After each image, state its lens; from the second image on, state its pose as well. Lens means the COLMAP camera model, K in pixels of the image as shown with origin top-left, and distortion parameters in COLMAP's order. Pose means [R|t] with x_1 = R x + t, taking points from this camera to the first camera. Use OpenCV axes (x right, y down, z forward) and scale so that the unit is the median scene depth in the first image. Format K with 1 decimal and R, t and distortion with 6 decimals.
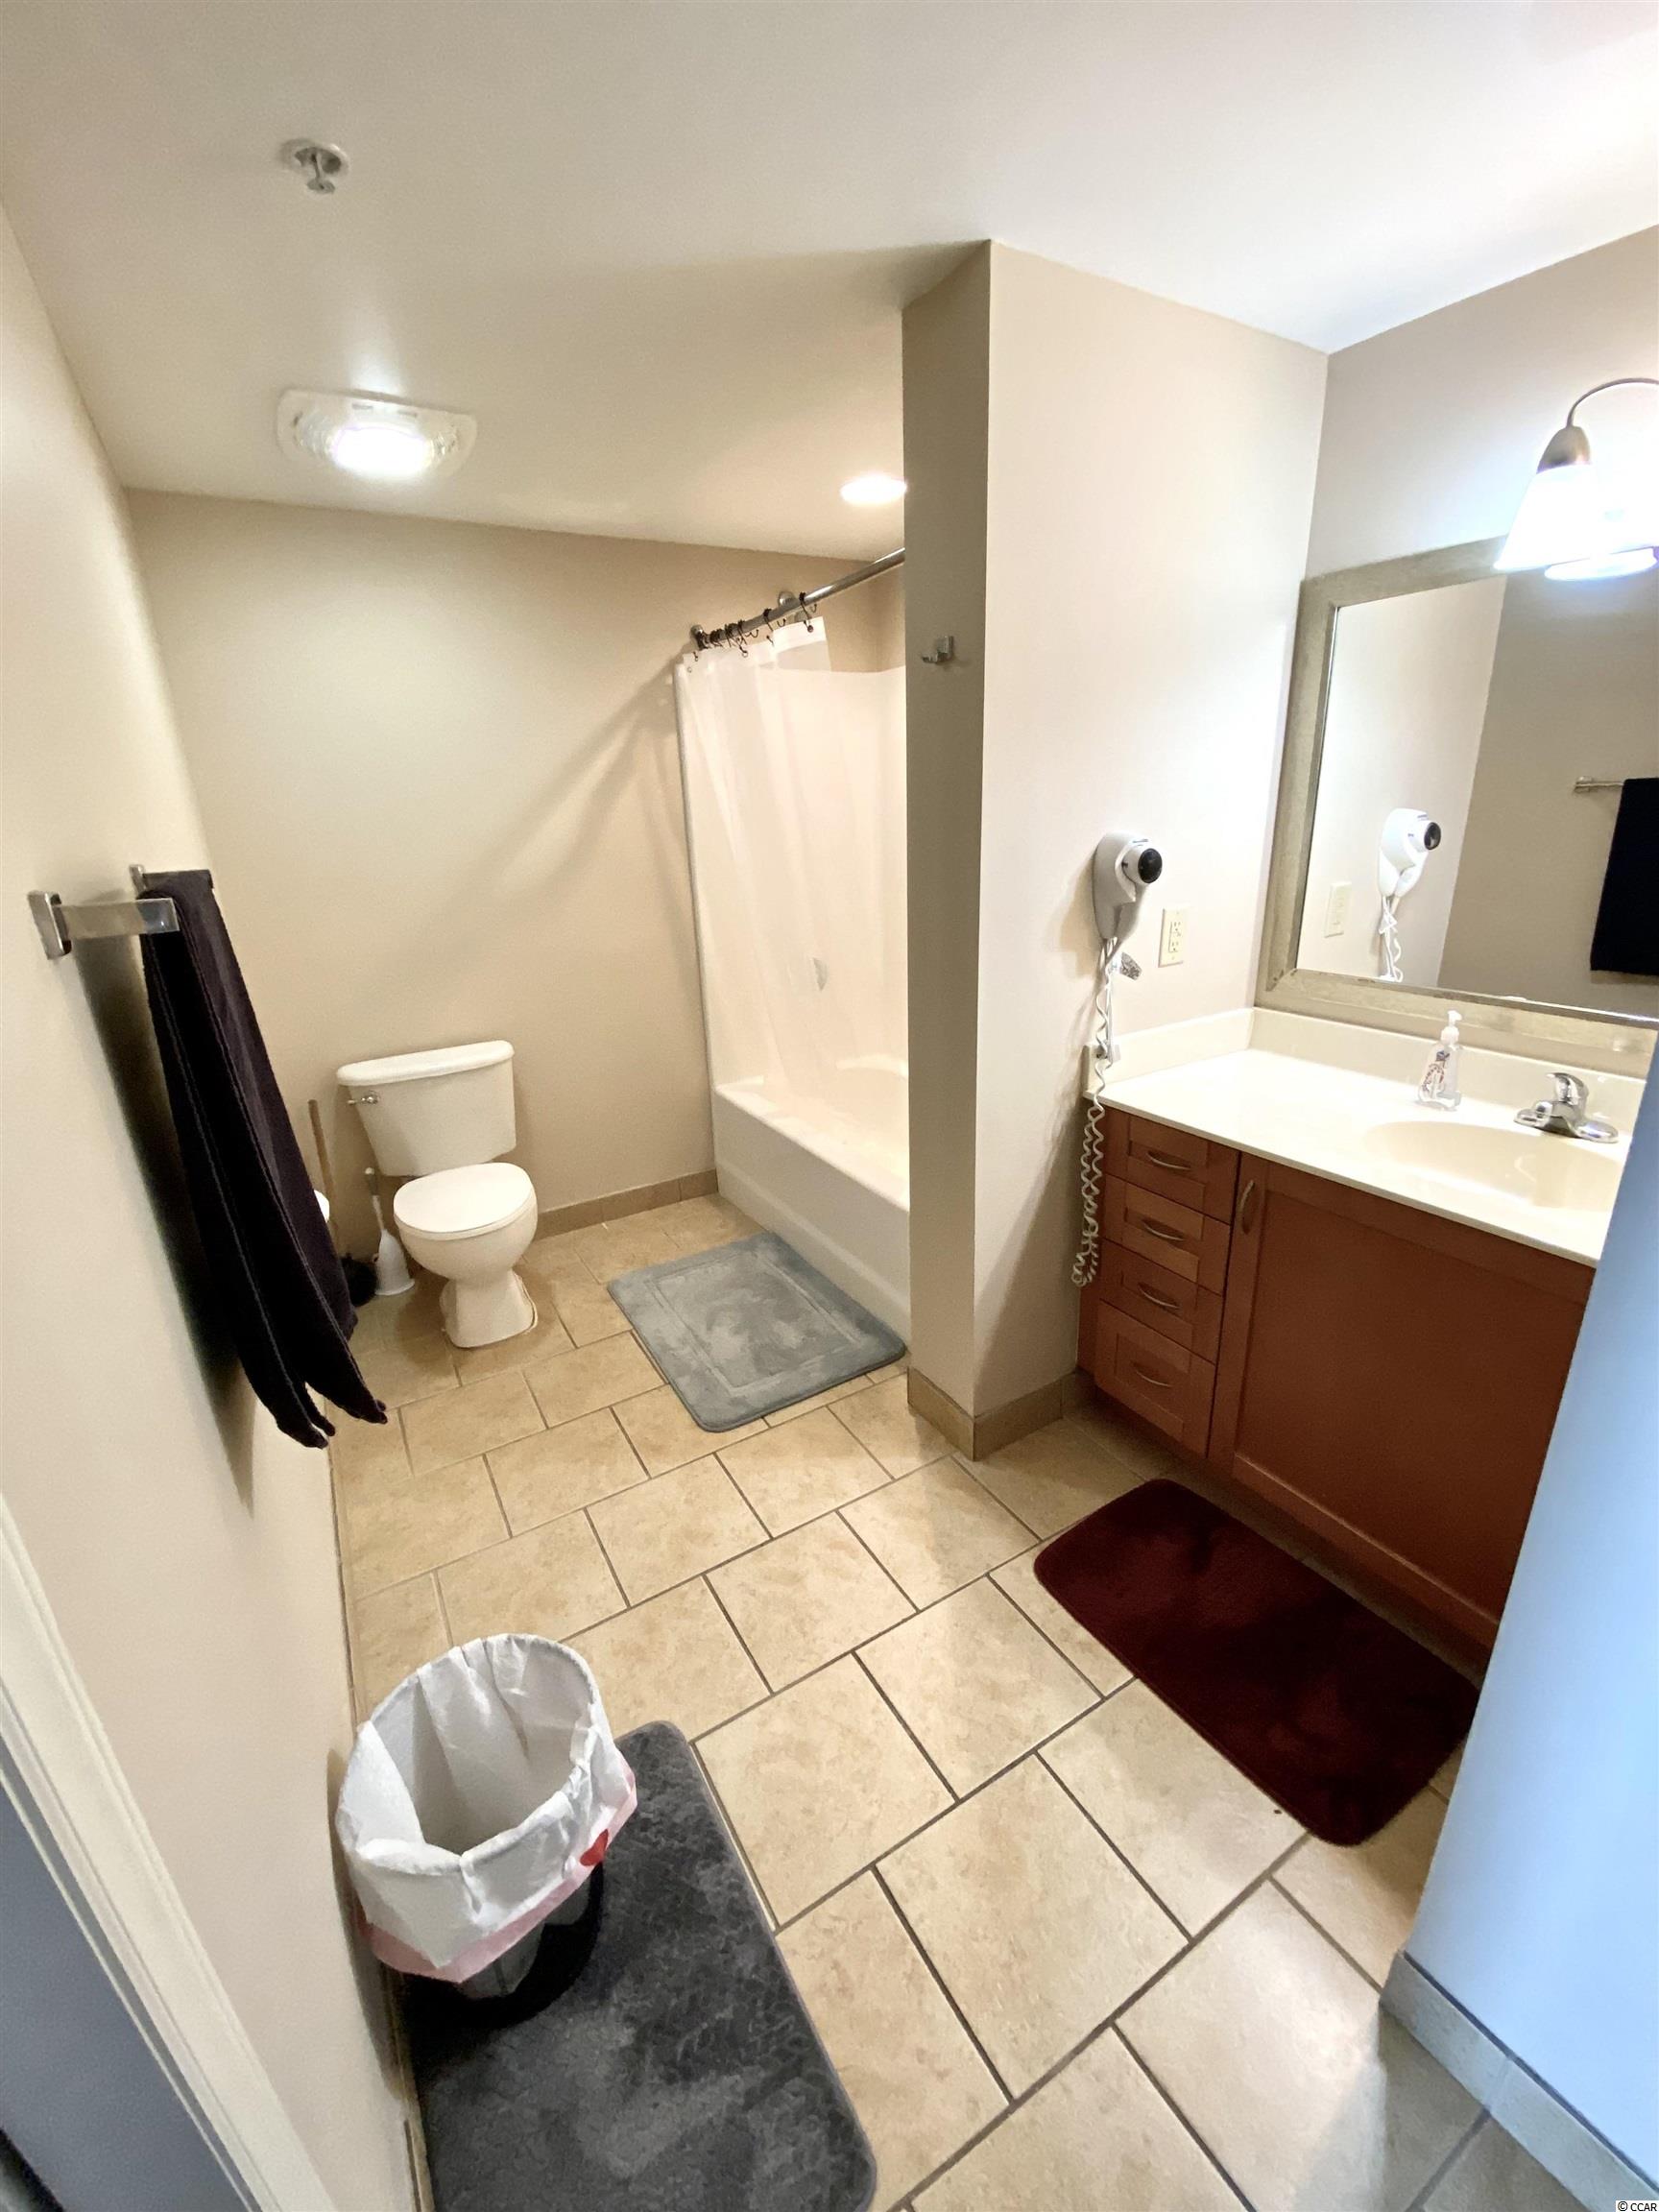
lens RADIAL K [[906.7, 0, 842.7], [0, 906.7, 1100.2], [0, 0, 1]] dist [0.042392, -0.031245]
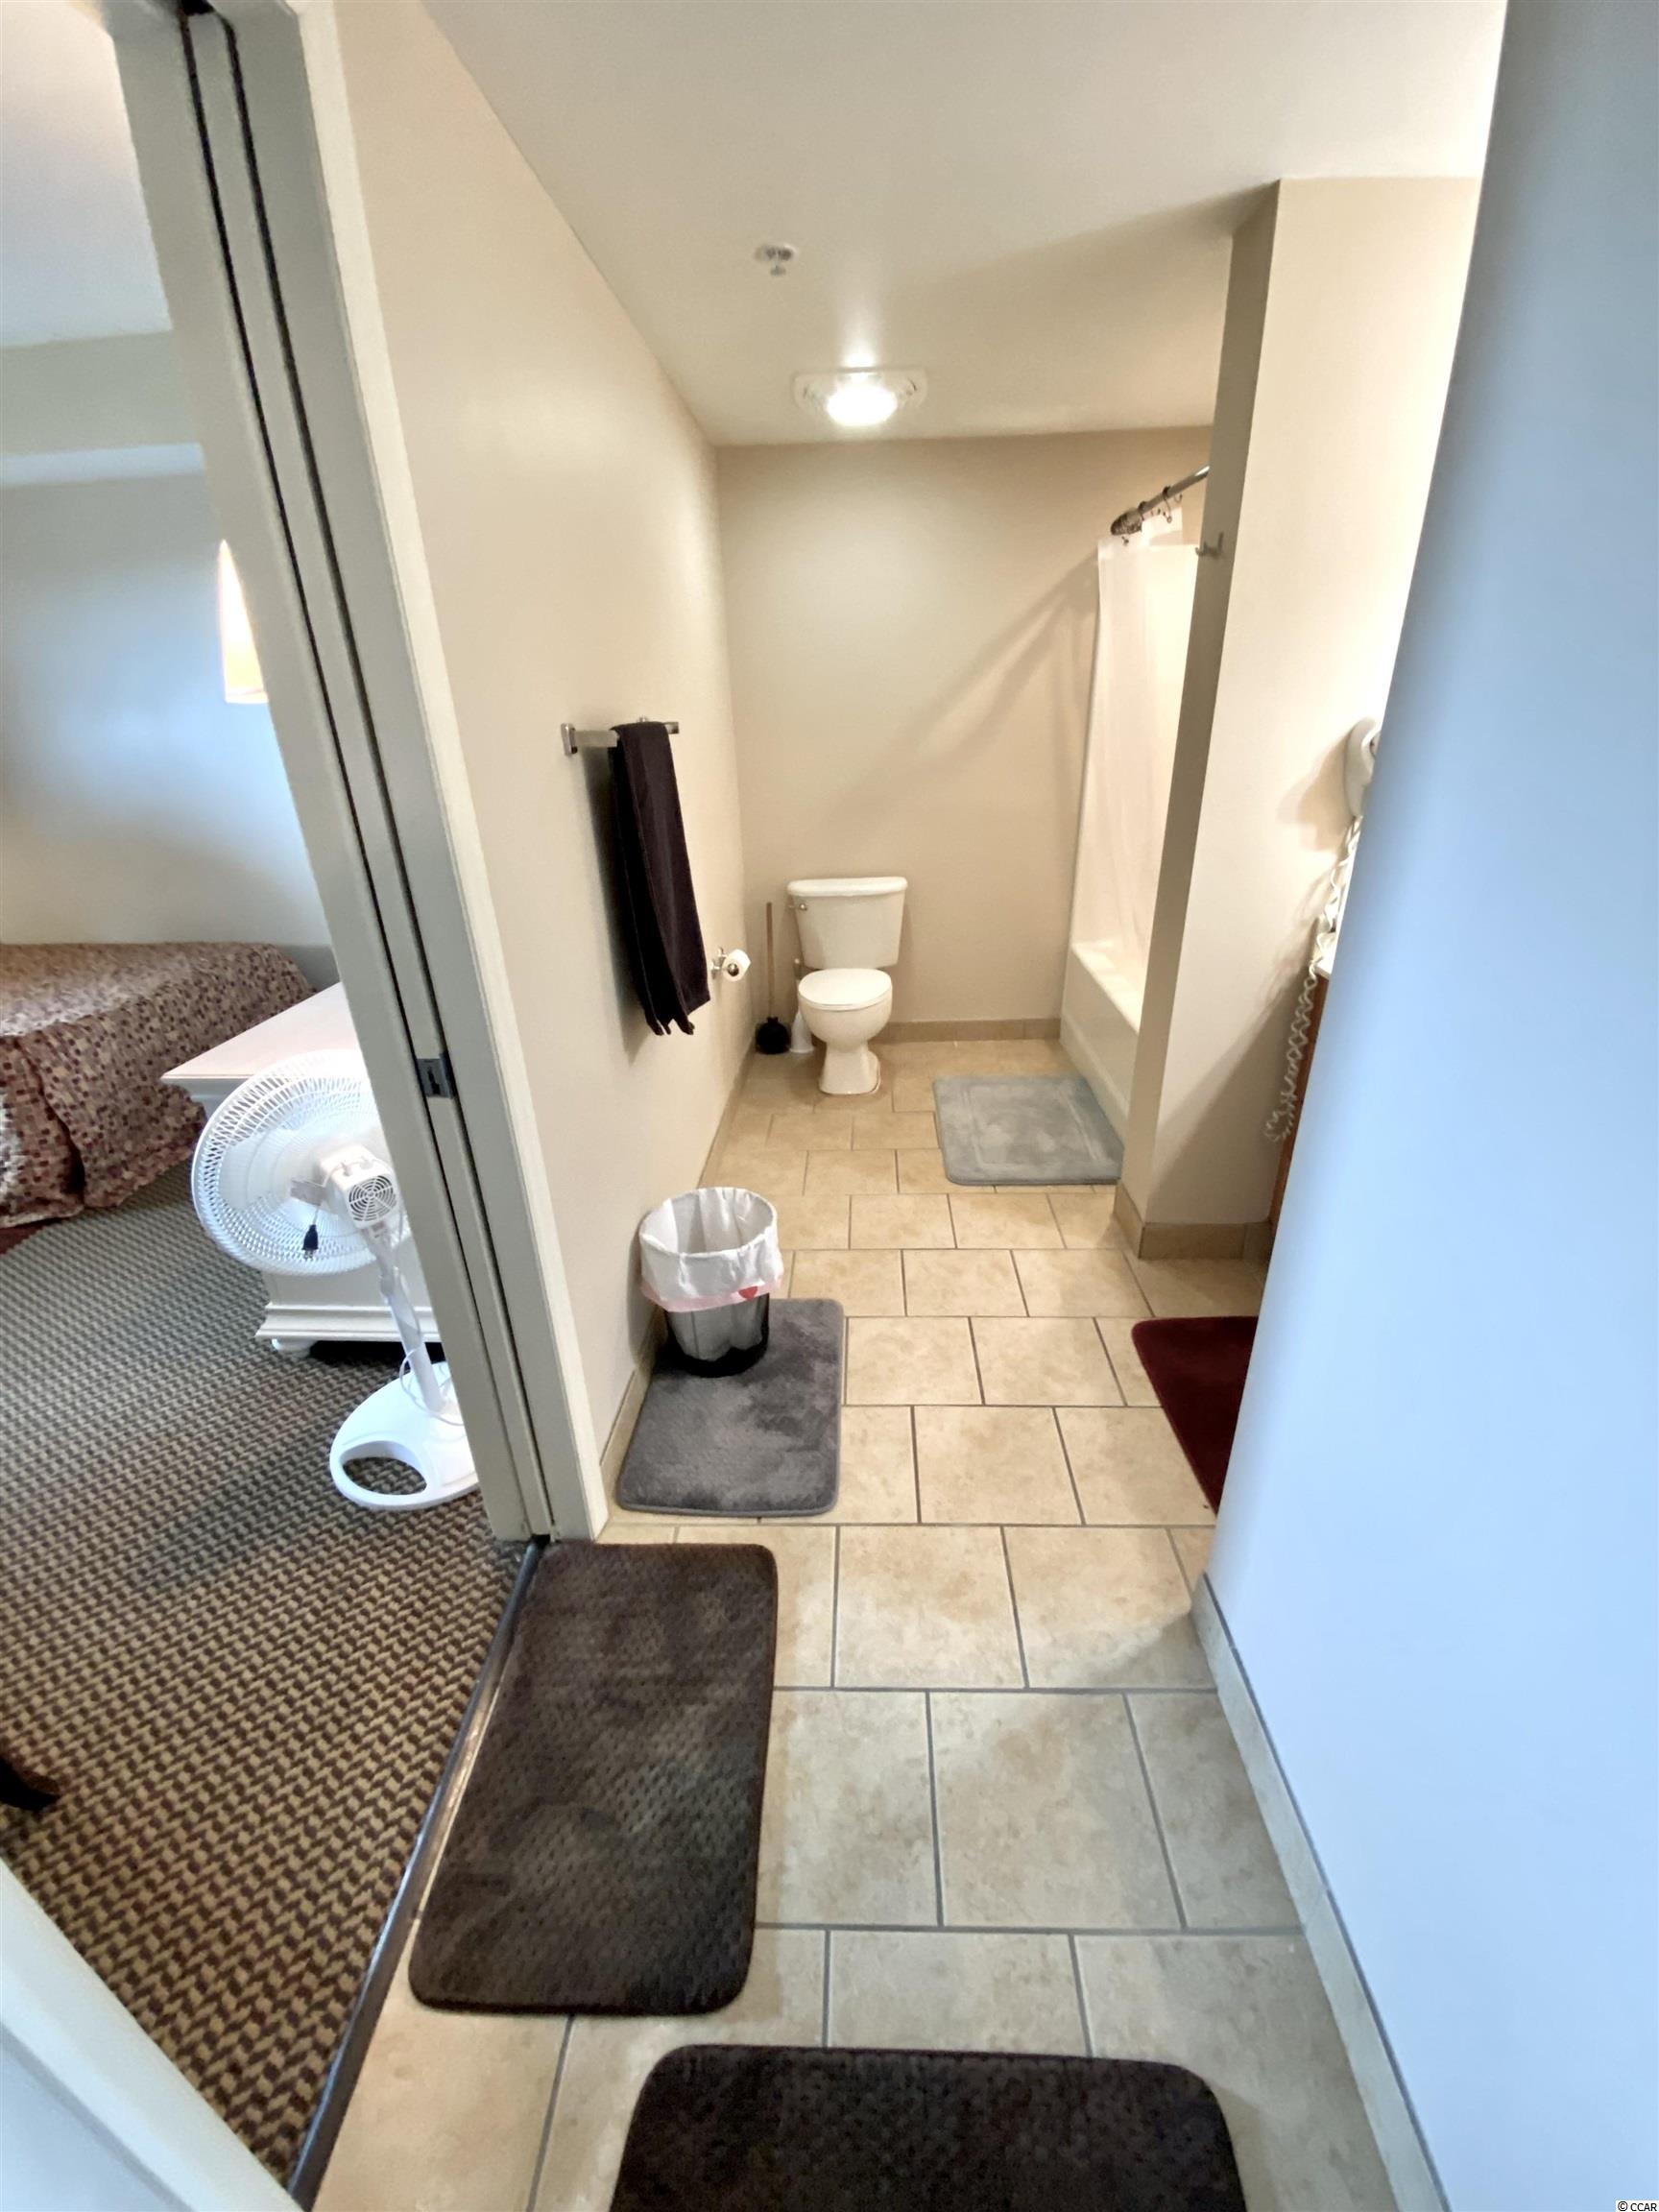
lens RADIAL K [[904.2, 0, 829.5], [0, 904.2, 1106.0], [0, 0, 1]] dist [0.049910, -0.035036]
pose [[0.838246, 0.235713, -0.491714, 0.338063], [-0.173750, 0.970200, 0.168885, 0.066743], [0.516869, -0.056132, 0.854222, -0.219426]]
